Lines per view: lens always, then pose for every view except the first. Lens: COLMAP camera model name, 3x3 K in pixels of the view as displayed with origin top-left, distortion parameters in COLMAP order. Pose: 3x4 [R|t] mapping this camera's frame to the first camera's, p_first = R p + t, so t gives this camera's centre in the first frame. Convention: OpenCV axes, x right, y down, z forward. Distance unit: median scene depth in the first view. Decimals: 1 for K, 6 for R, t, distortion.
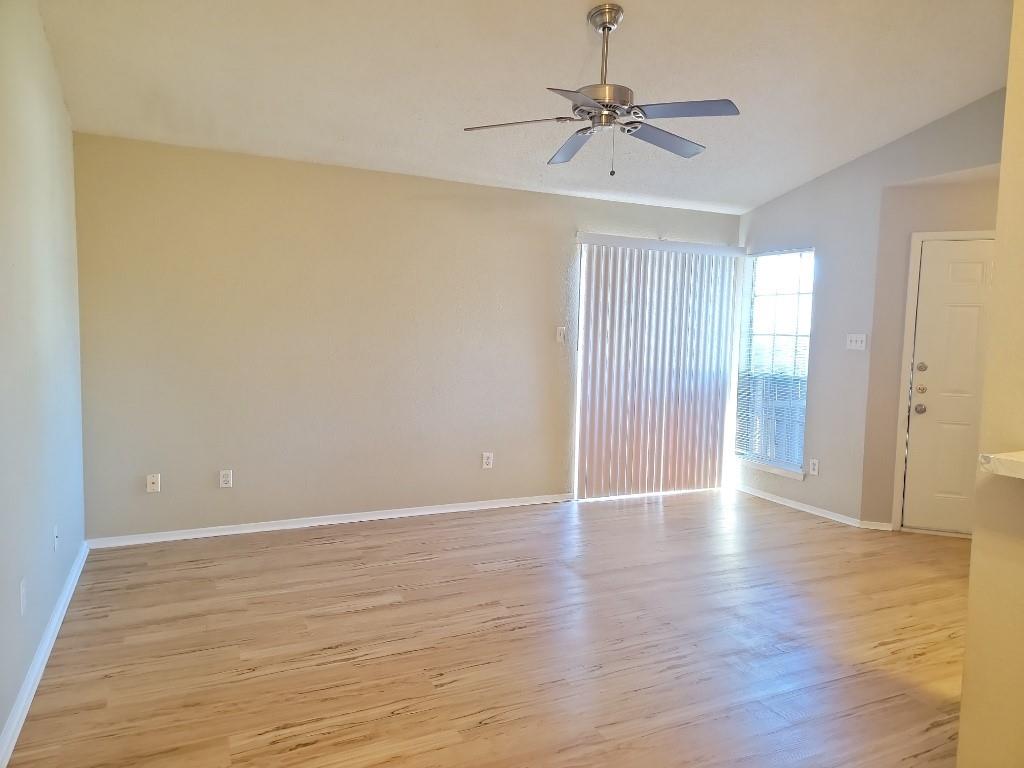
lens RADIAL K [[693.9, 0, 512.0], [0, 693.9, 384.0], [0, 0, 1]] dist [0.067766, -0.051265]
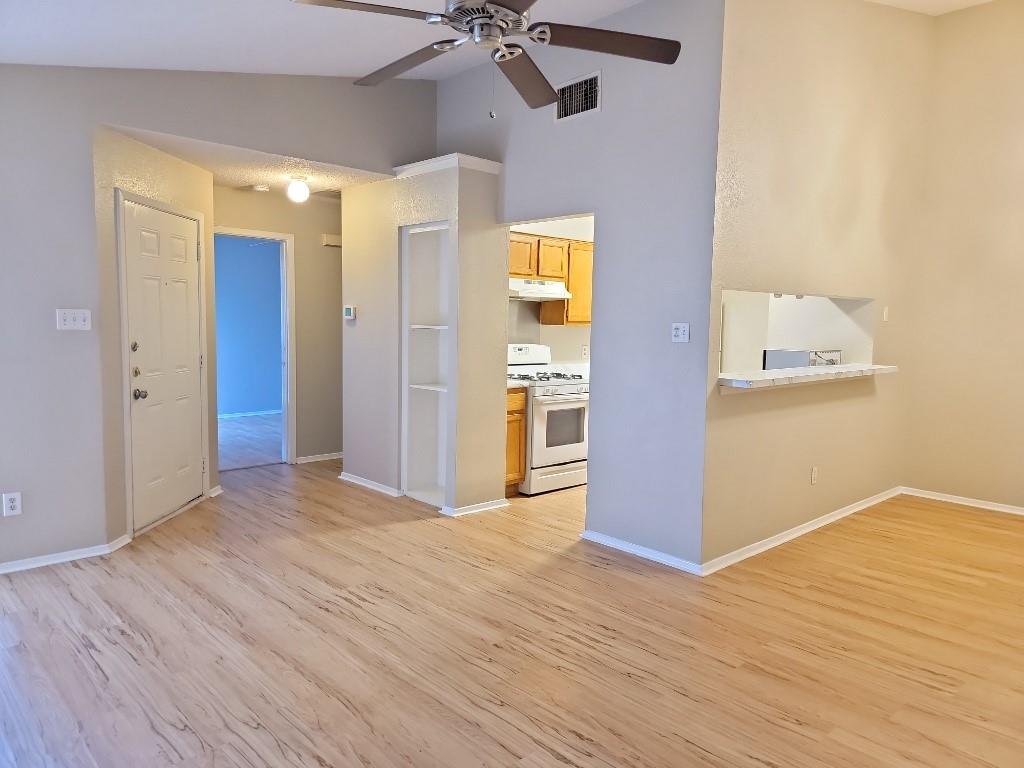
lens RADIAL K [[717.7, 0, 512.0], [0, 717.7, 384.0], [0, 0, 1]] dist [0.068686, -0.055408]
pose [[-0.301017, -0.118678, 0.946205, -0.518020], [0.052435, 0.988665, 0.140685, -0.099376], [-0.952176, 0.091962, -0.291382, 1.011249]]
